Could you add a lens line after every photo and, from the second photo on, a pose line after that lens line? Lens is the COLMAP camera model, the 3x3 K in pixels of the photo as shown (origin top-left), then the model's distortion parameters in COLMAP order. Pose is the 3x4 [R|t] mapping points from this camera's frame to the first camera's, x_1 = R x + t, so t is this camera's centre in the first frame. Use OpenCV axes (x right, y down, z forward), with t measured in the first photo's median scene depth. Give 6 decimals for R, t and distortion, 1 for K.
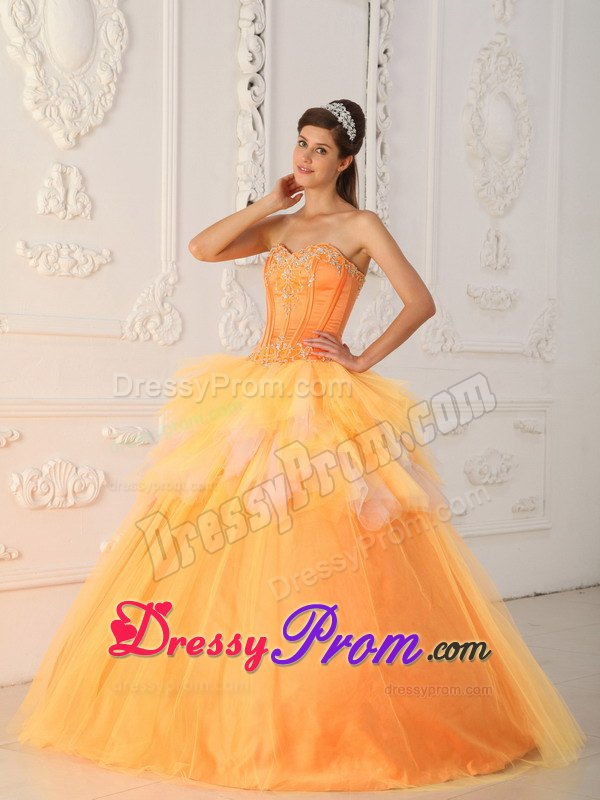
lens RADIAL K [[1458.7, 0, 300.0], [0, 1458.7, 387.1], [0, 0, 1]] dist [0.187345, 0.073145]
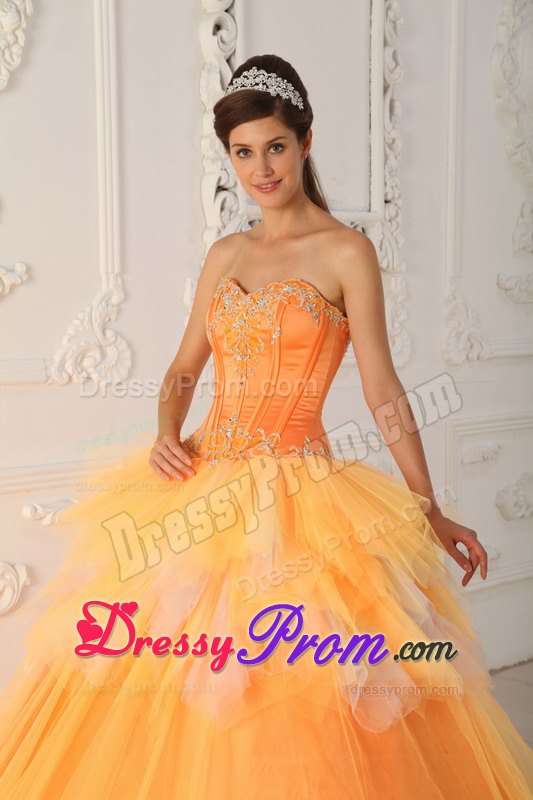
lens RADIAL K [[1310.4, 0, 270.3], [0, 1310.4, 402.8], [0, 0, 1]] dist [0.231625, -0.045996]
pose [[0.999500, -0.019159, -0.025167, 0.007145], [0.020961, 0.997081, 0.073415, -0.064459], [0.023687, -0.073906, 0.996984, 0.308712]]
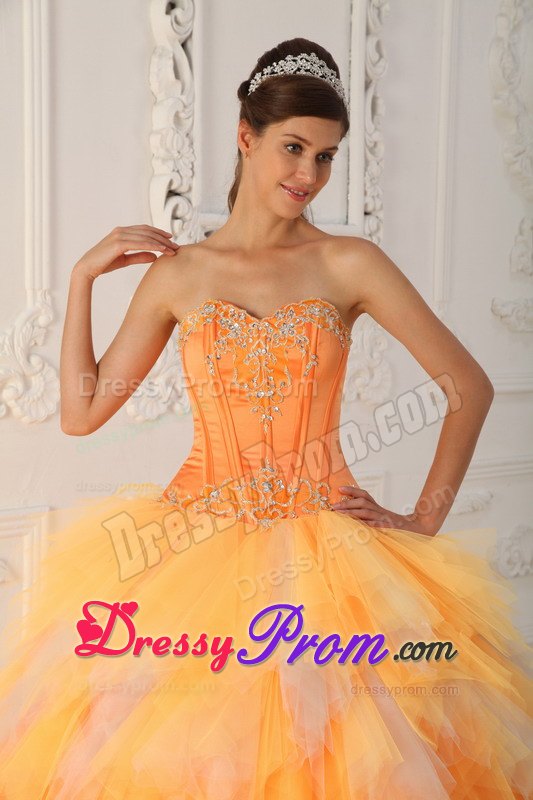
lens RADIAL K [[1371.3, 0, 264.3], [0, 1371.3, 409.7], [0, 0, 1]] dist [0.231976, 0.043480]
pose [[0.999871, -0.000940, -0.016018, 0.016980], [0.001917, 0.998133, 0.061055, -0.066919], [0.015931, -0.061078, 0.998006, 0.379893]]
